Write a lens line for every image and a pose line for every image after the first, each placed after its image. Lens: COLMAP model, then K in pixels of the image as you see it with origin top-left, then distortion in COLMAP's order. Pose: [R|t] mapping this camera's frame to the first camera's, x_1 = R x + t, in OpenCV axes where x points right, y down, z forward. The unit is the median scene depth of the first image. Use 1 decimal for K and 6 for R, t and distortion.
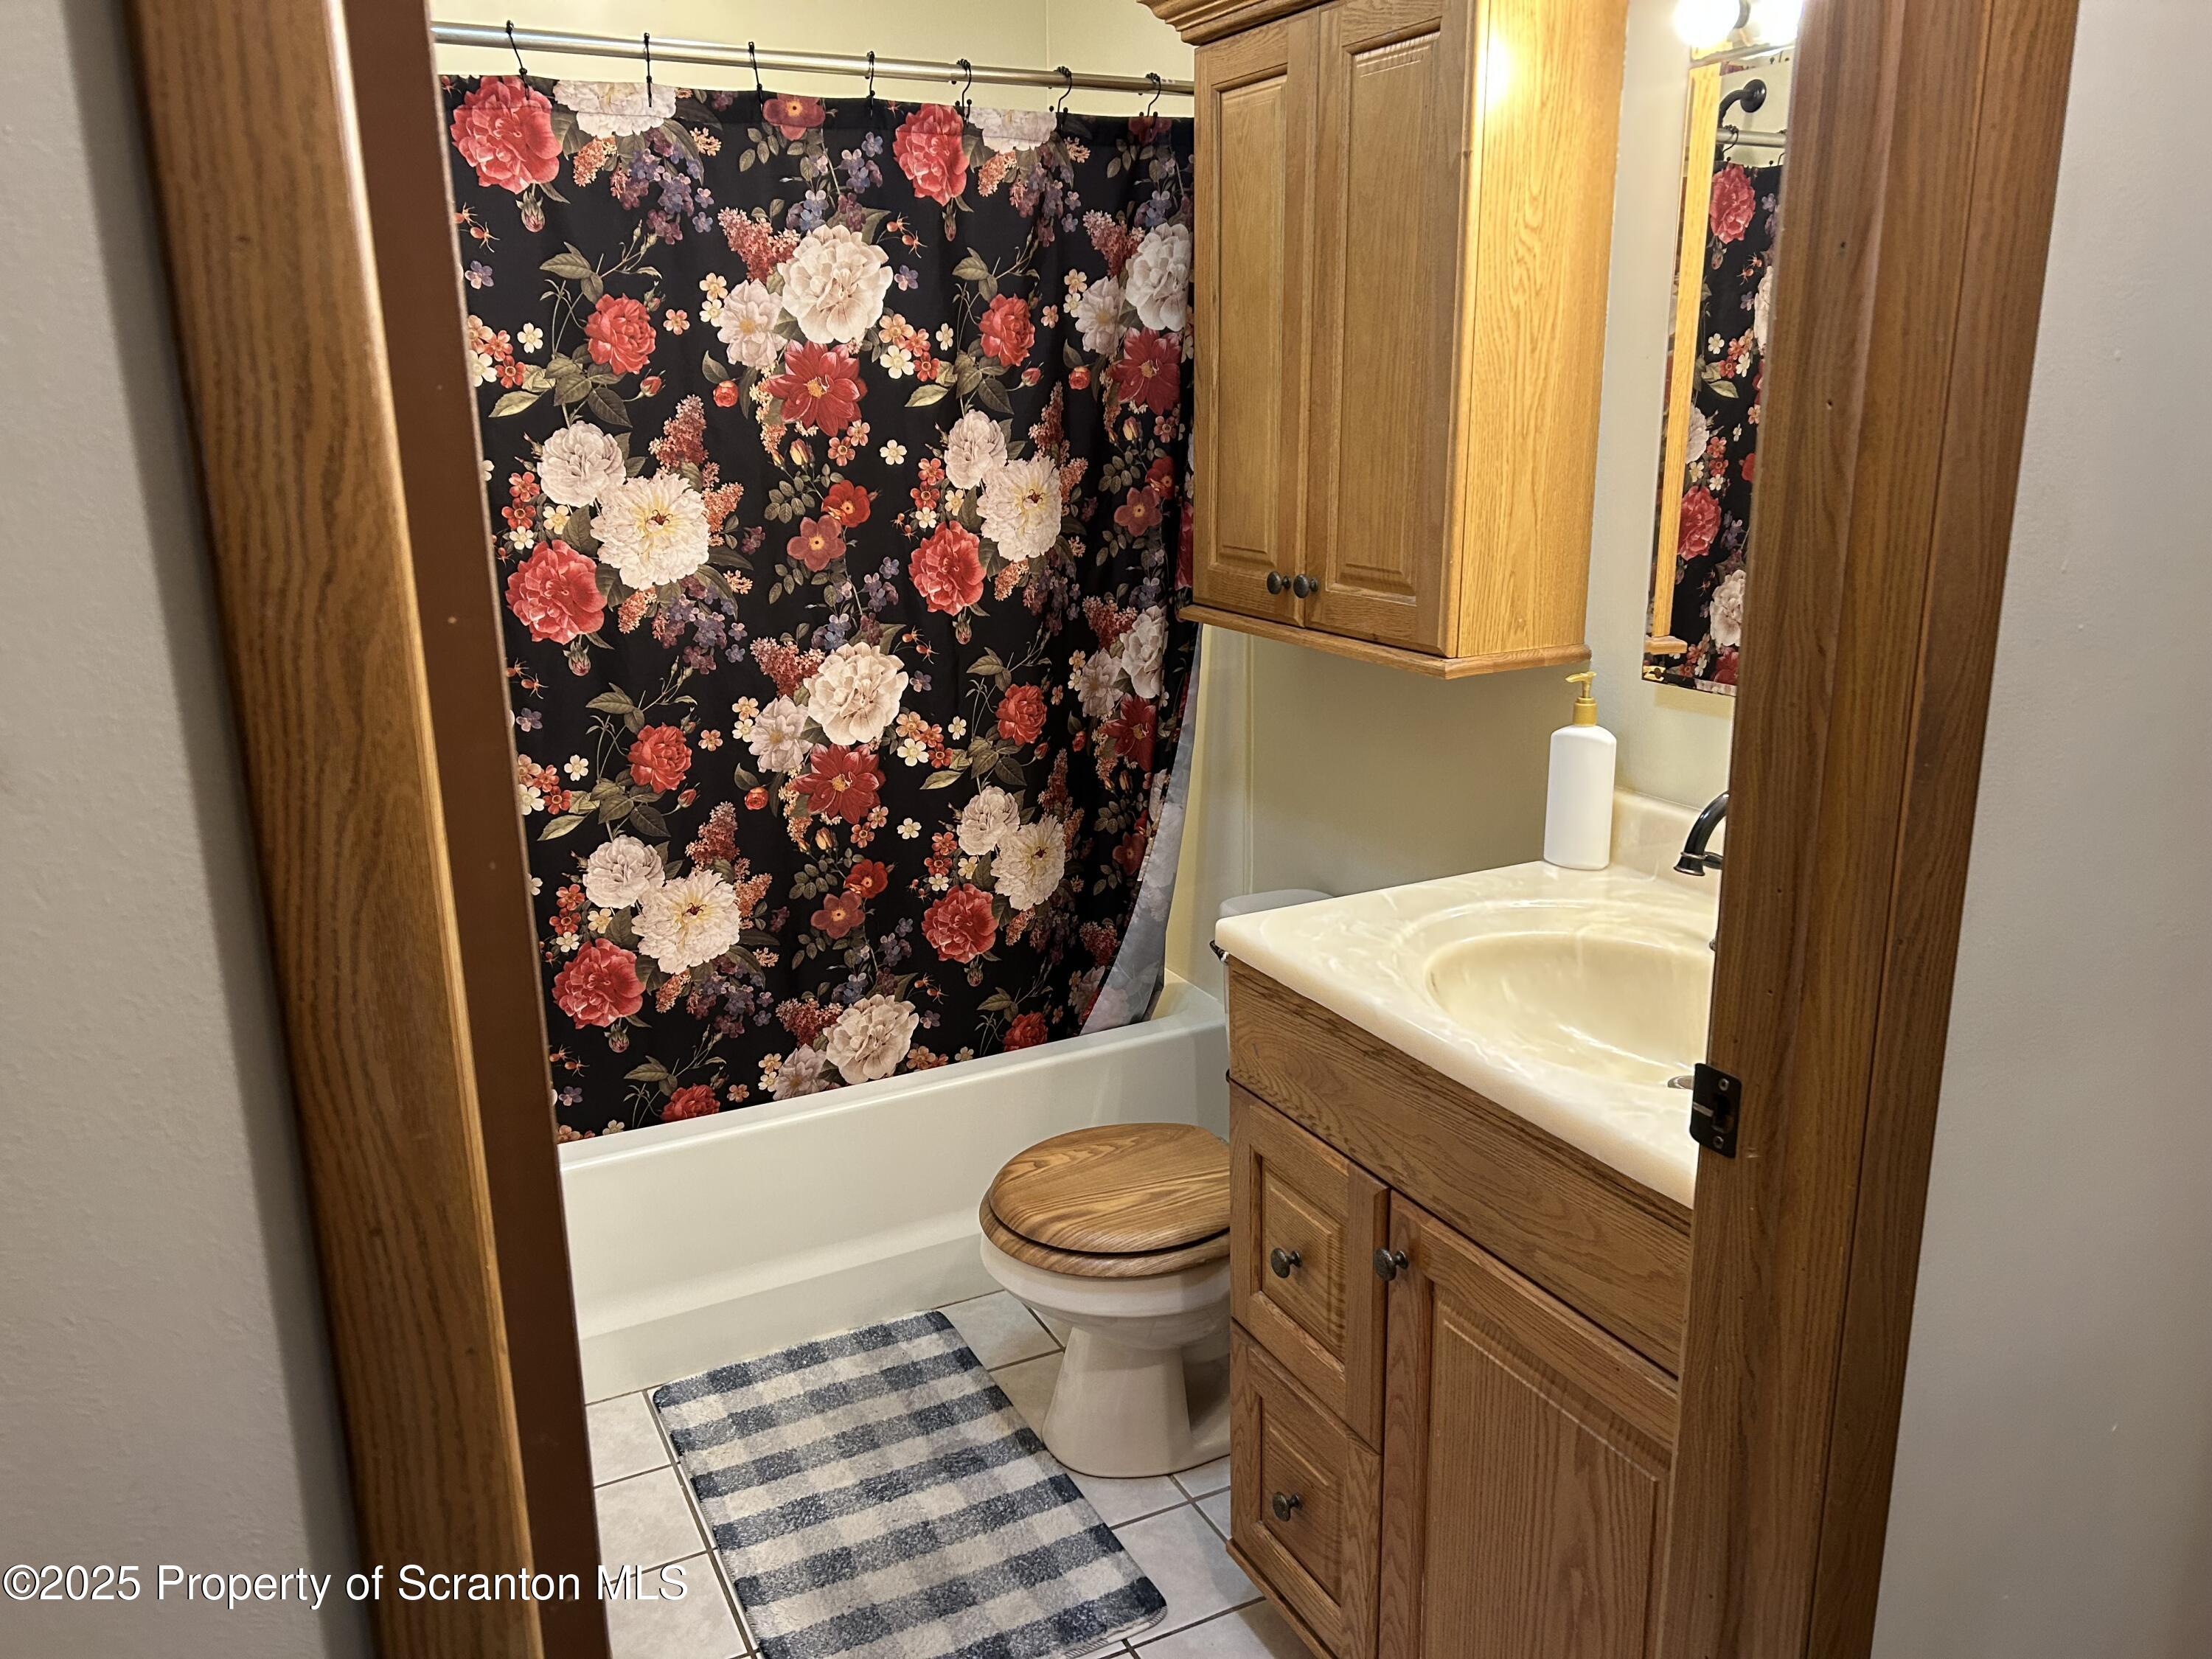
lens RADIAL K [[1662.7, 0, 1106.2], [0, 1662.7, 831.9], [0, 0, 1]] dist [0.050363, -0.060977]
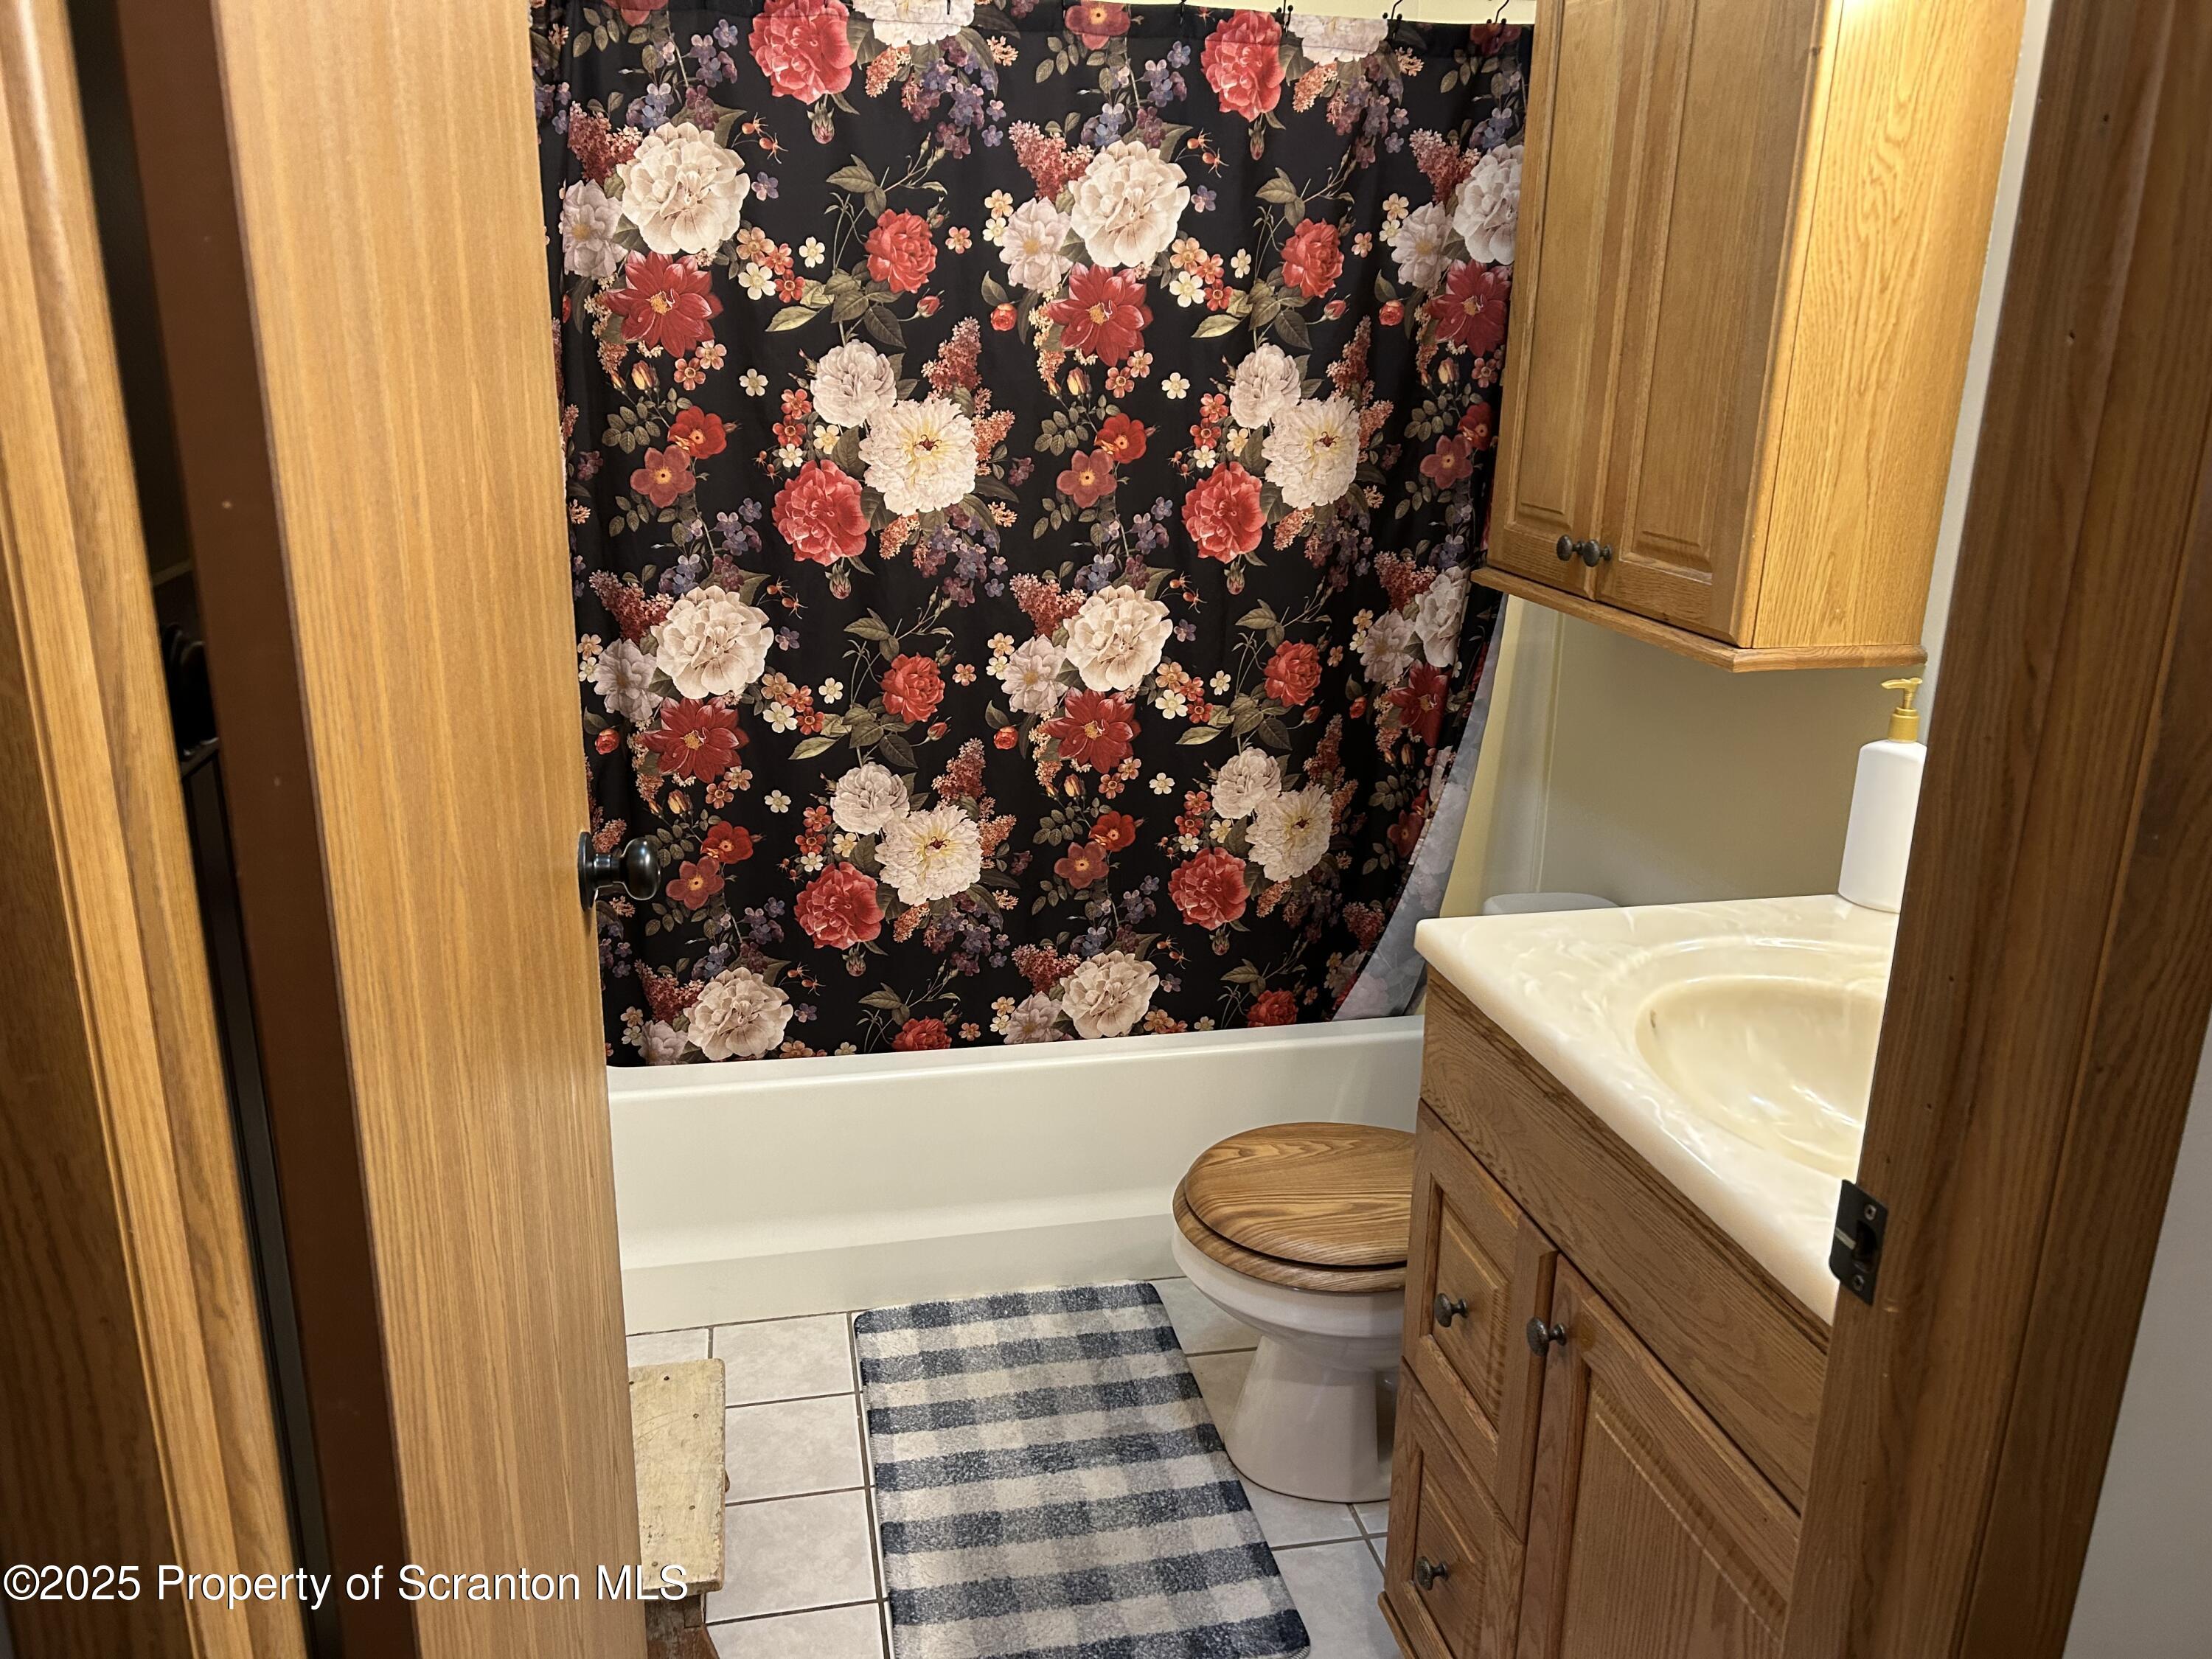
lens RADIAL K [[1662.7, 0, 1104.6], [0, 1662.7, 829.9], [0, 0, 1]] dist [0.050363, -0.060977]
pose [[0.966131, 0.105377, -0.235556, 0.086647], [-0.098957, 0.994329, 0.038945, -0.010474], [0.238324, -0.014316, 0.971080, 0.070841]]
